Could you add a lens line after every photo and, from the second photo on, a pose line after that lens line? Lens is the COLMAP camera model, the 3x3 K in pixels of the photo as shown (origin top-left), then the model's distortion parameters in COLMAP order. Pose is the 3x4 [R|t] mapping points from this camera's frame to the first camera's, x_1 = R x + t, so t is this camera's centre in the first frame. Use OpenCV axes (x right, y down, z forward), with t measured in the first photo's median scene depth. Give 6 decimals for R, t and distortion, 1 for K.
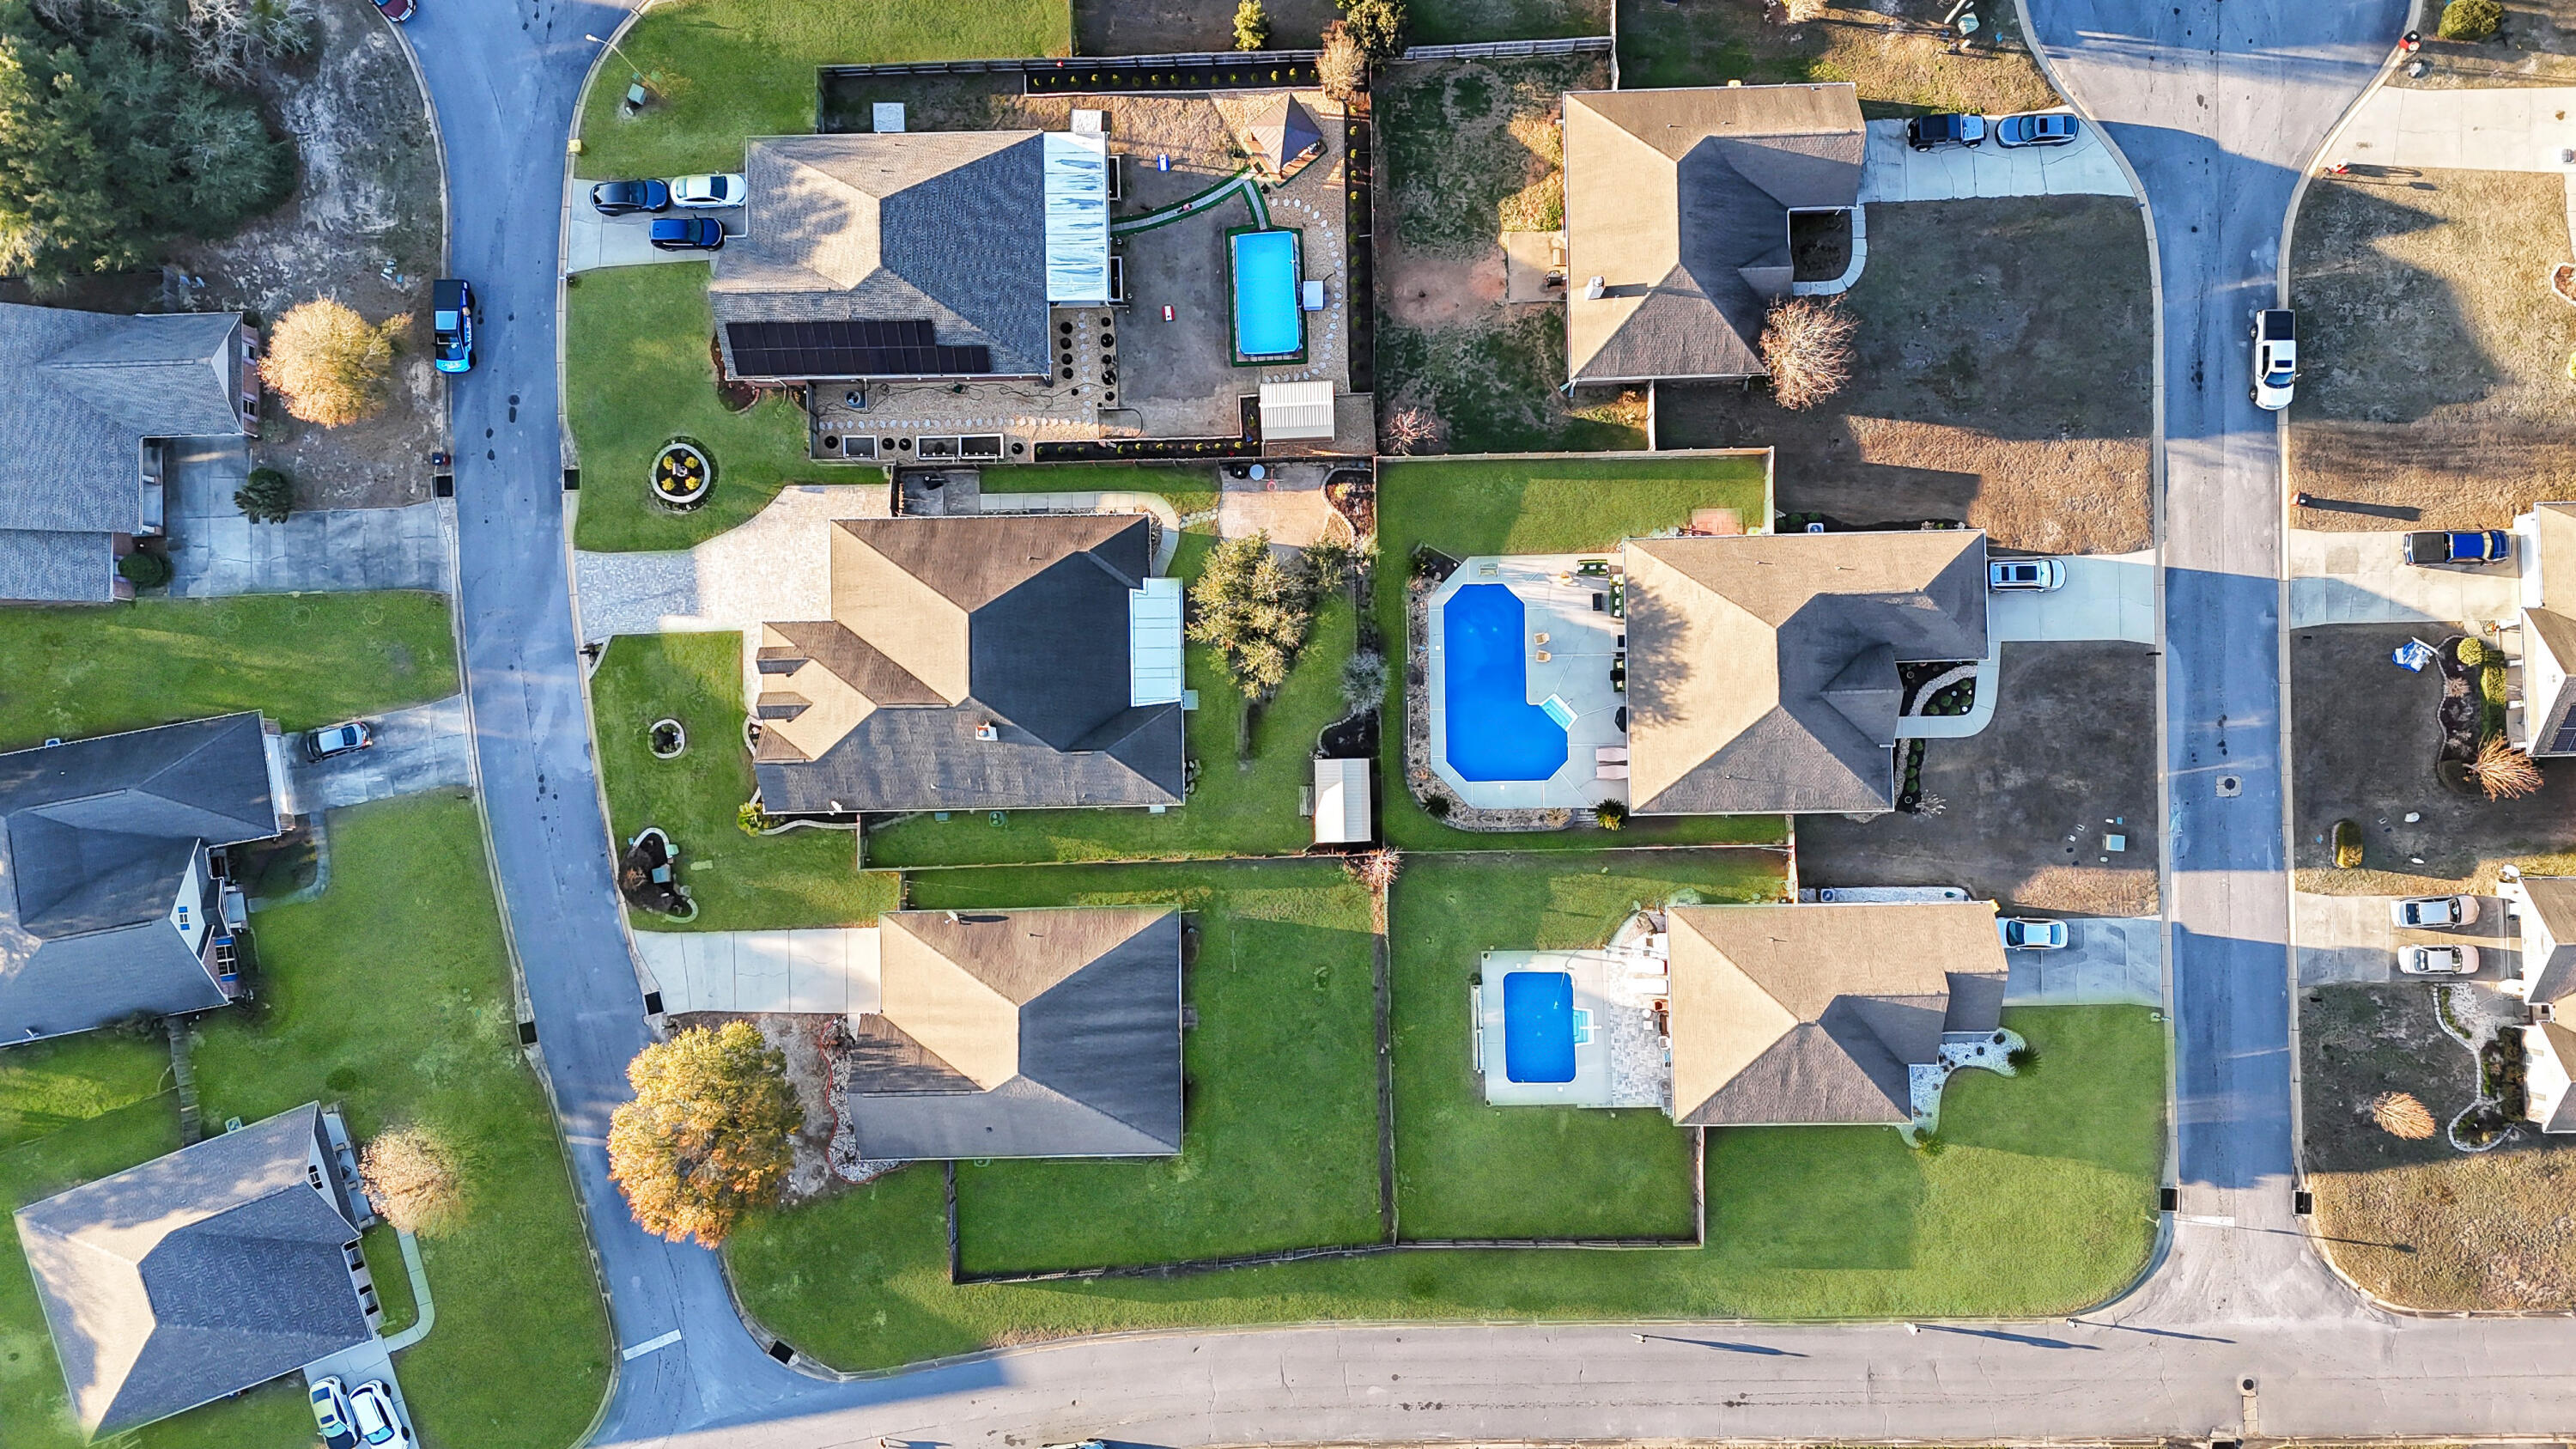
lens RADIAL K [[1885.6, 0, 1288.0], [0, 1885.6, 724.5], [0, 0, 1]] dist [0.131228, -0.259022]
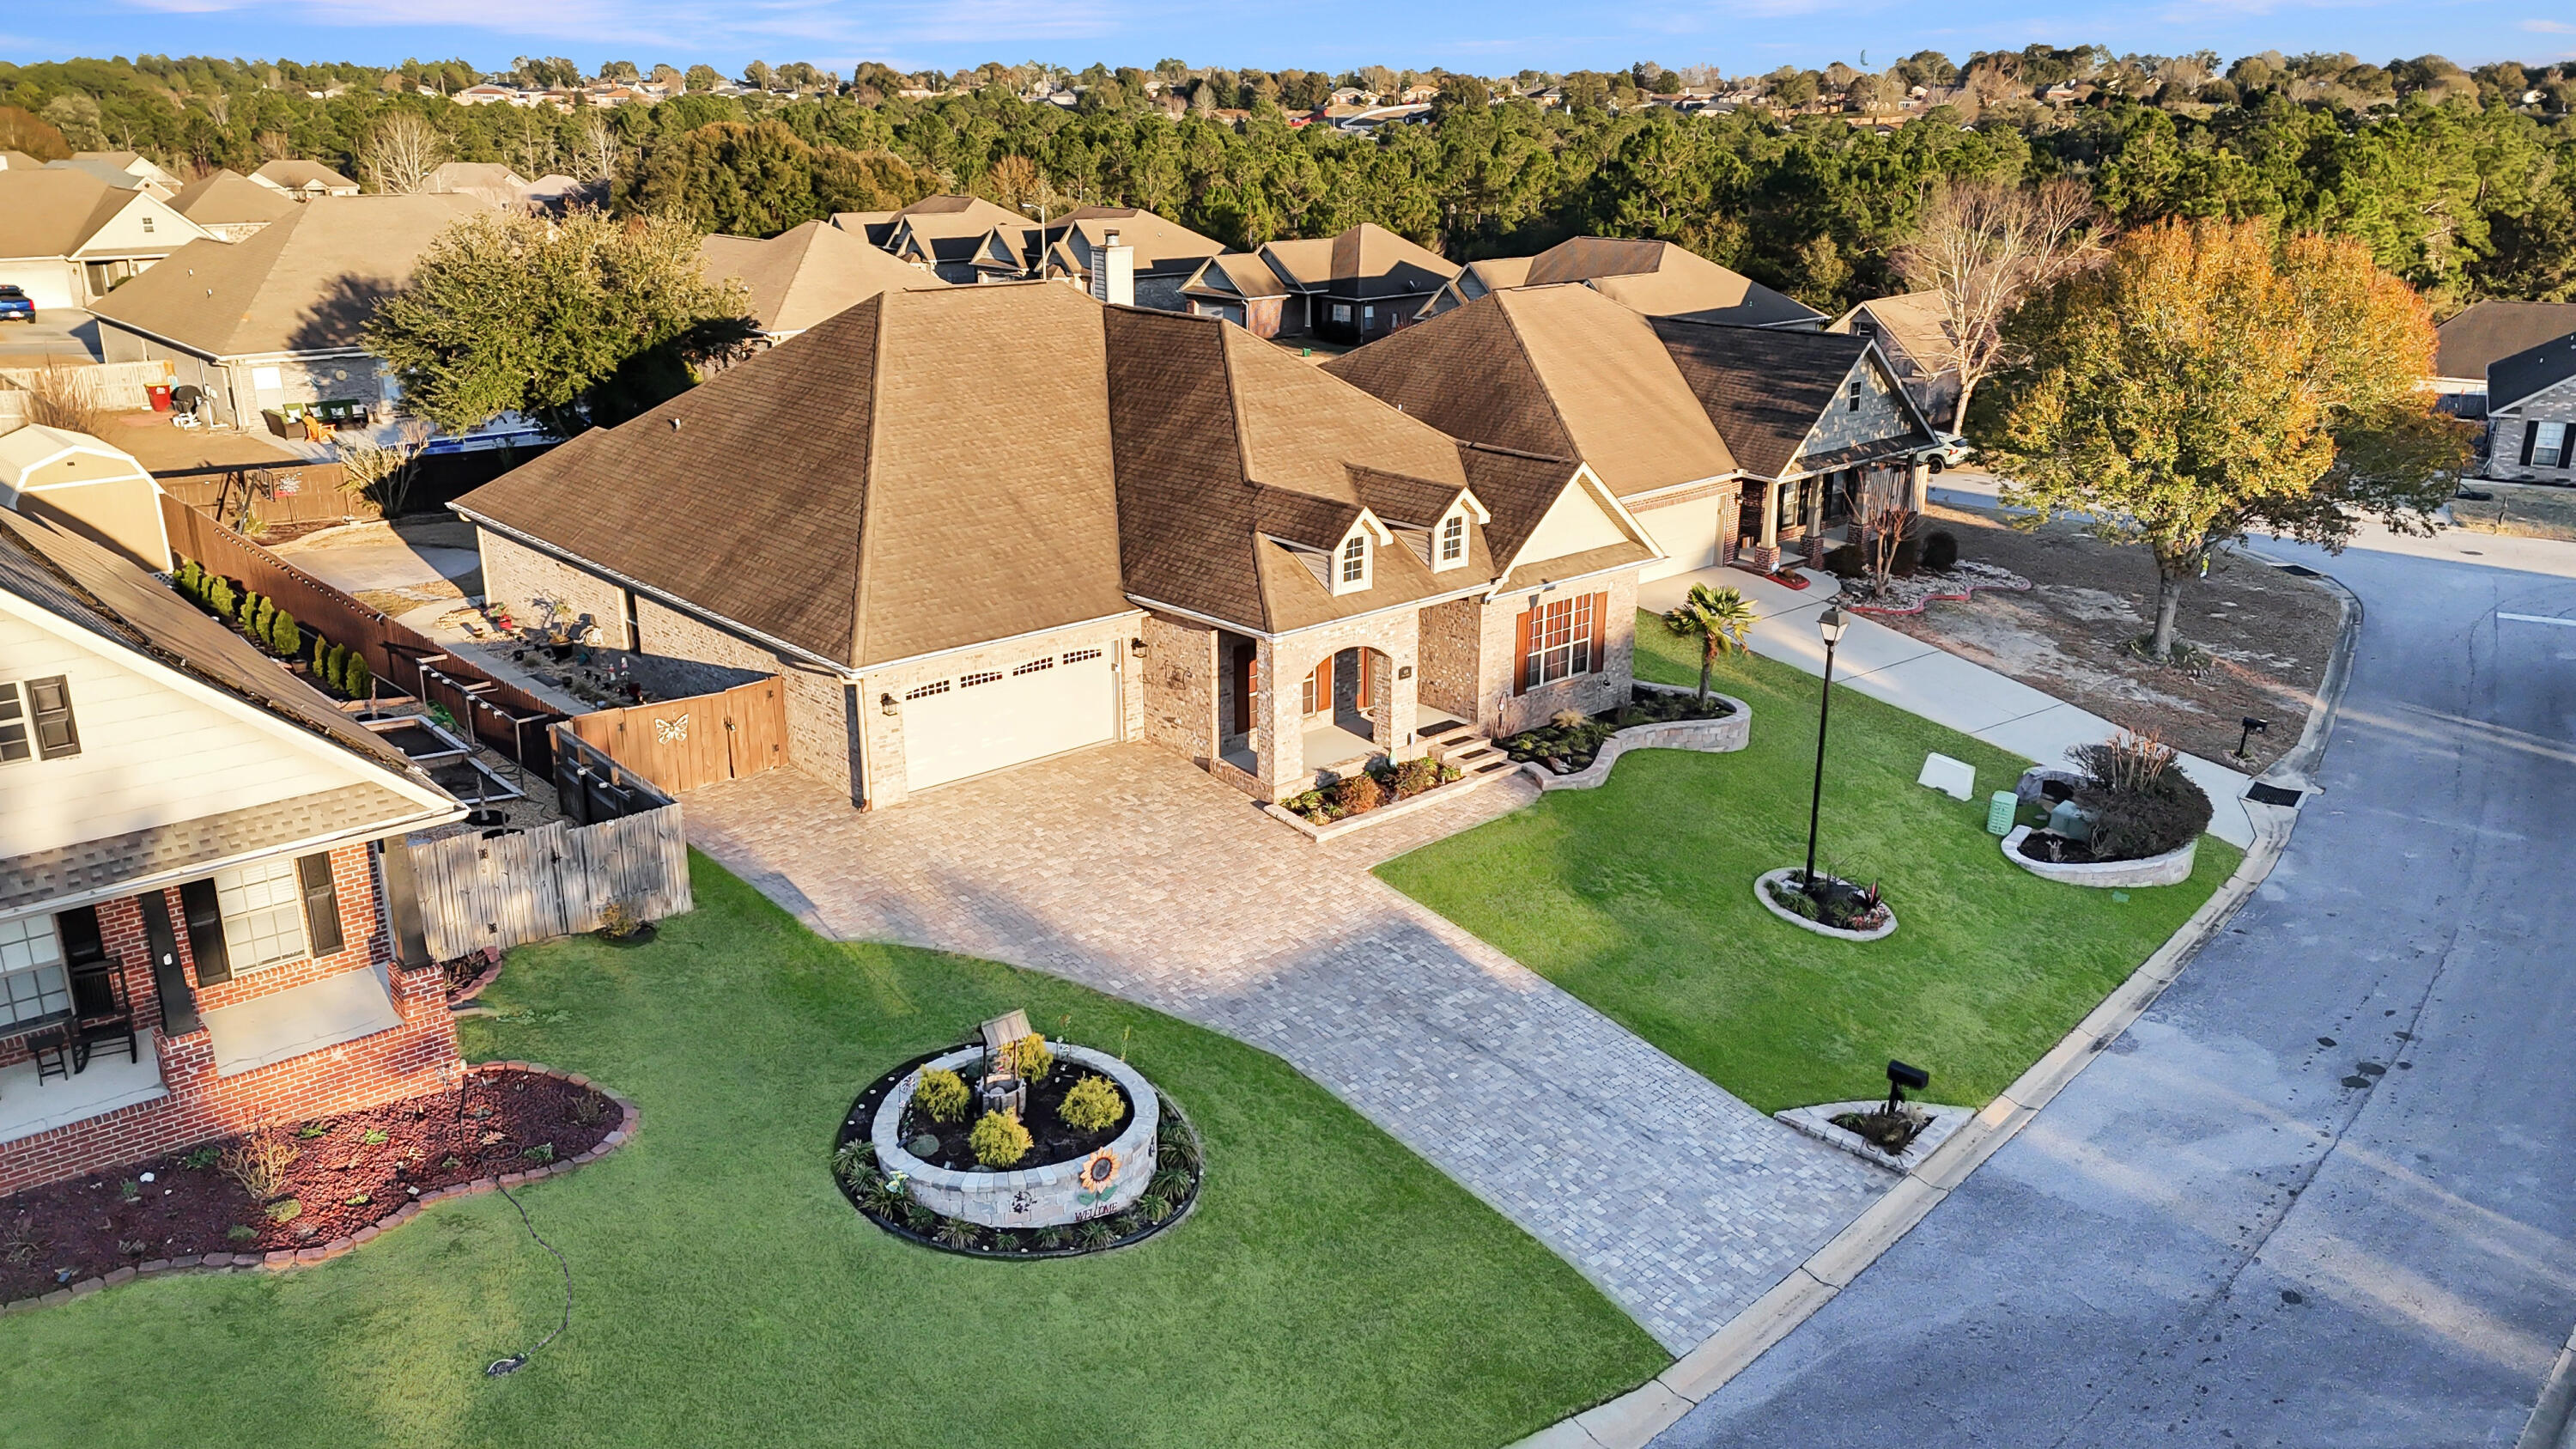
lens RADIAL K [[1880.0, 0, 1288.0], [0, 1880.0, 724.5], [0, 0, 1]] dist [0.075032, -0.078331]
pose [[-0.653680, -0.213665, 0.725982, -0.482616], [0.756496, -0.158631, 0.634469, -0.235255], [-0.020400, 0.963942, 0.265330, 0.912973]]
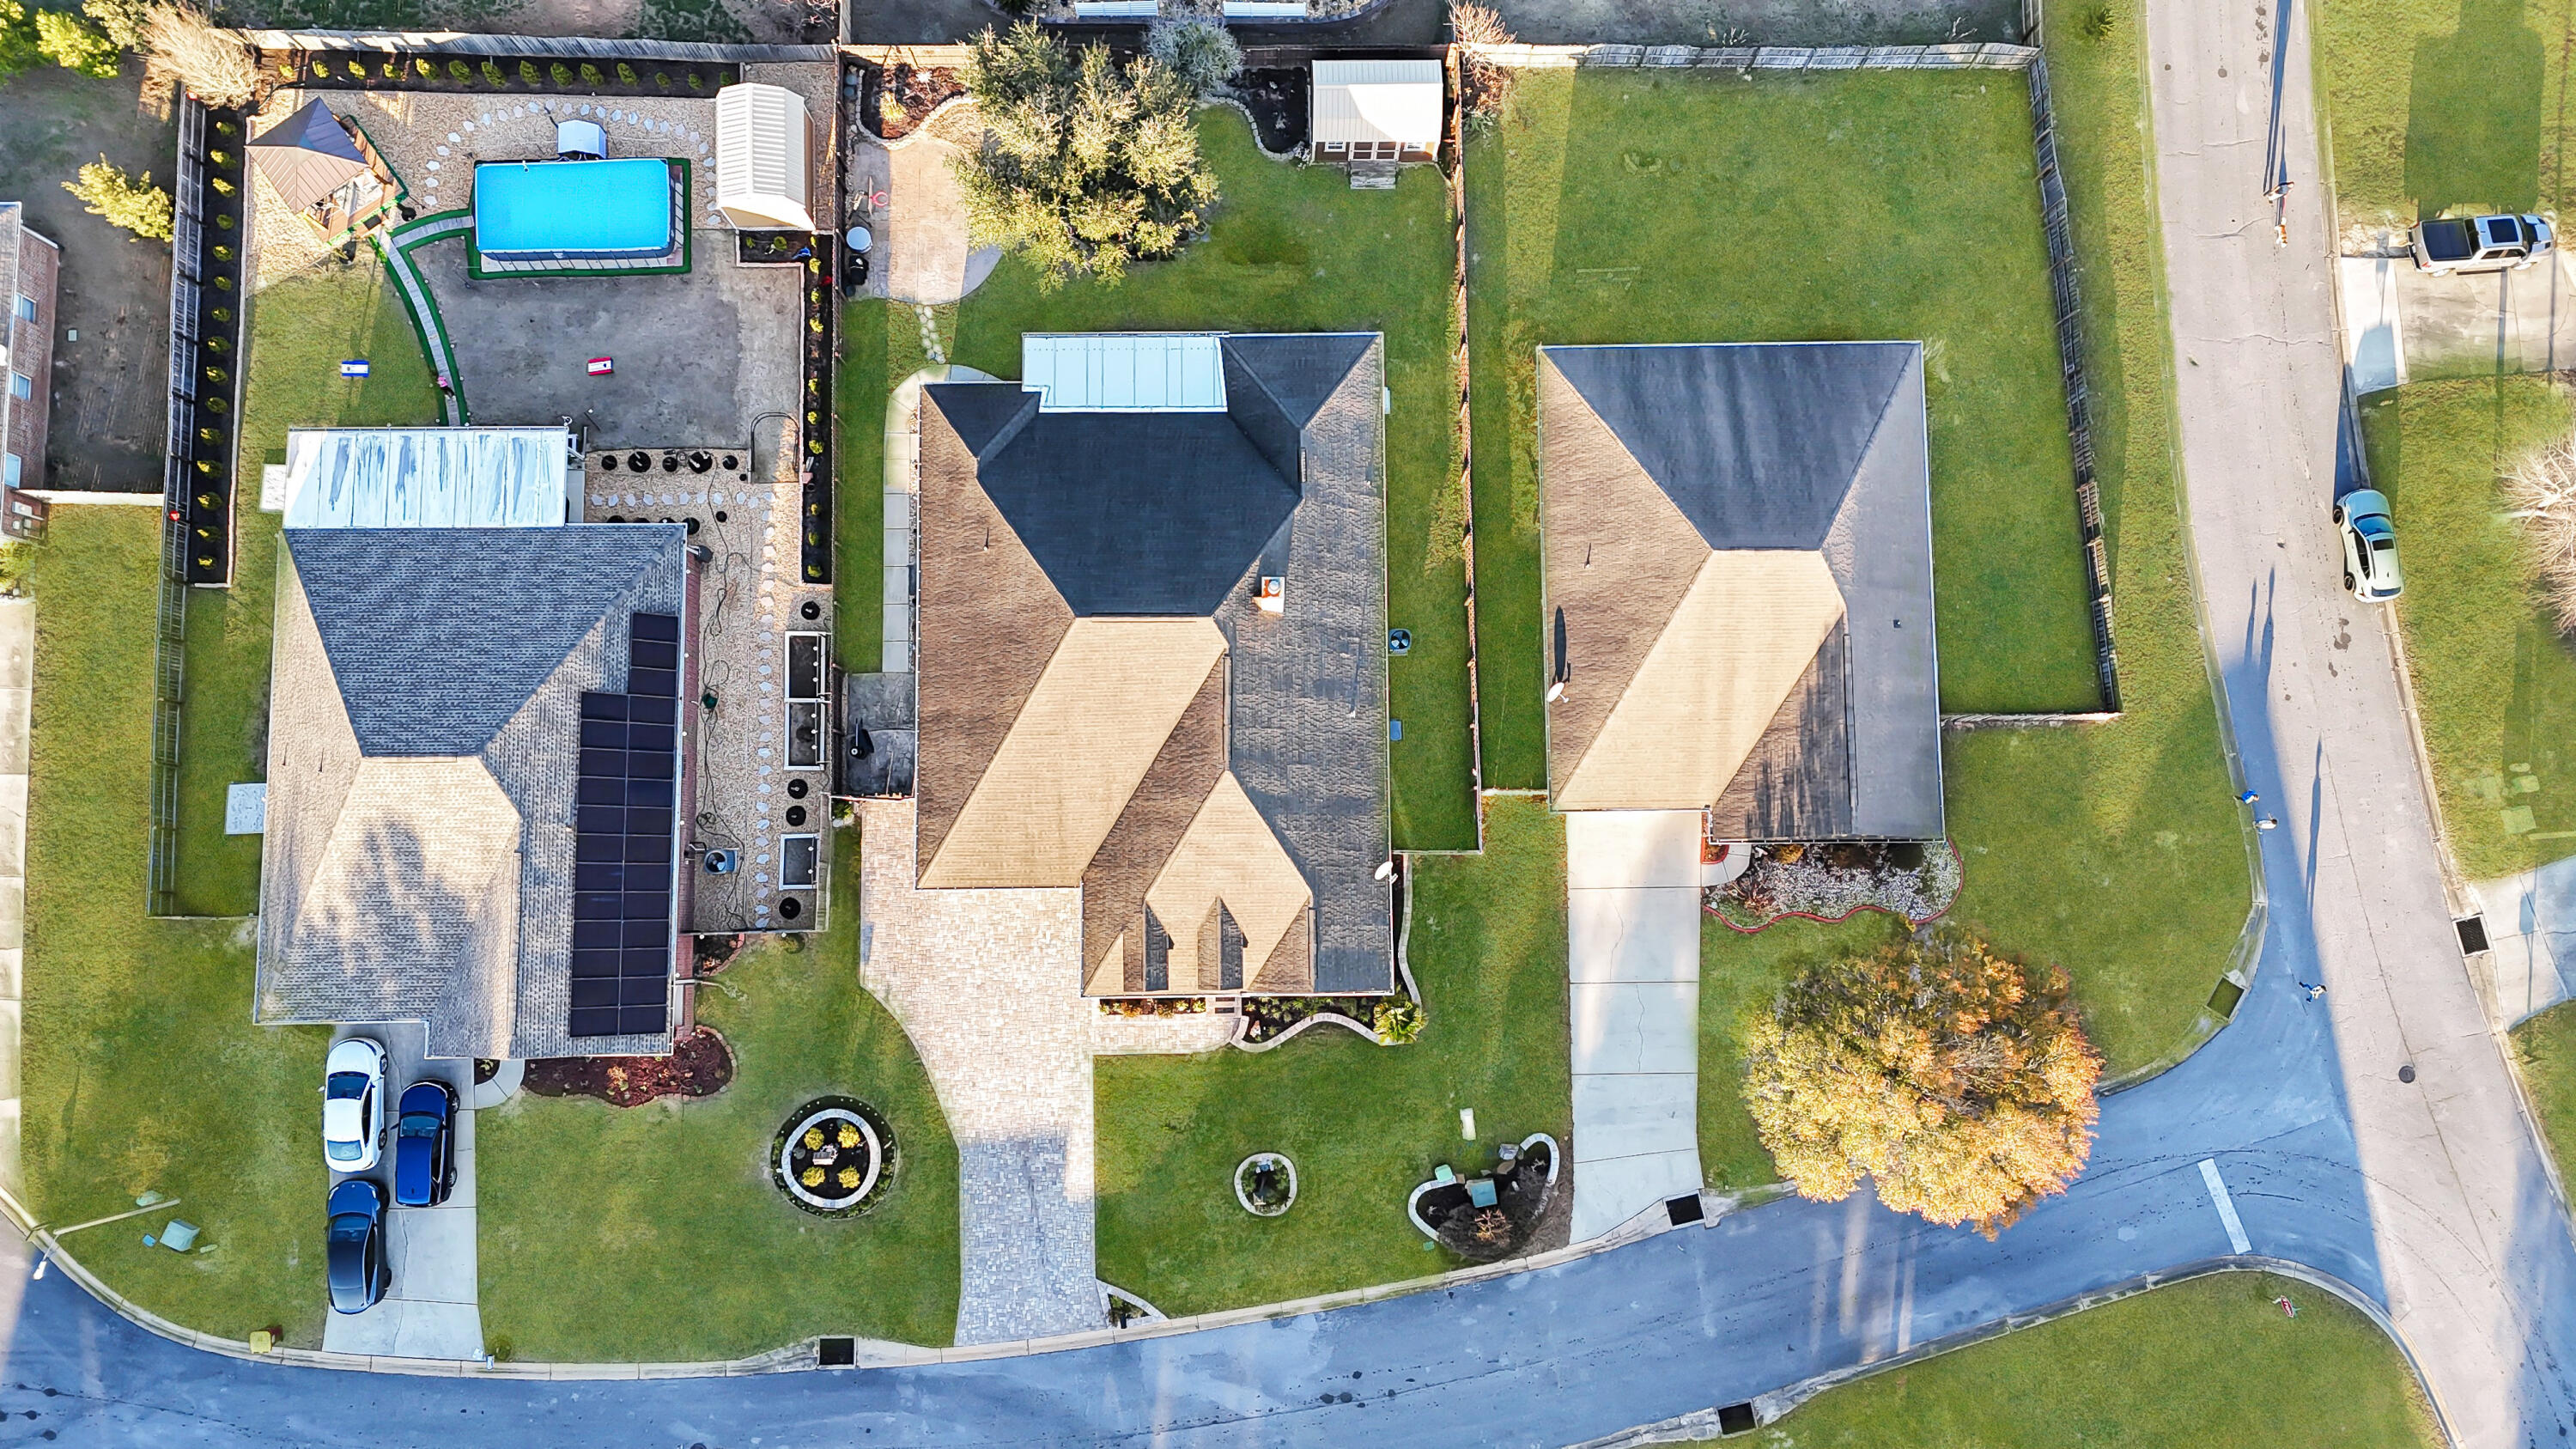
lens RADIAL K [[1880.0, 0, 1288.0], [0, 1880.0, 724.5], [0, 0, 1]] dist [0.075032, -0.078331]
pose [[0.006533, -0.990871, 0.134657, -0.264132], [0.998267, 0.014339, 0.057079, -0.022756], [-0.058489, 0.134051, 0.989247, 0.377699]]
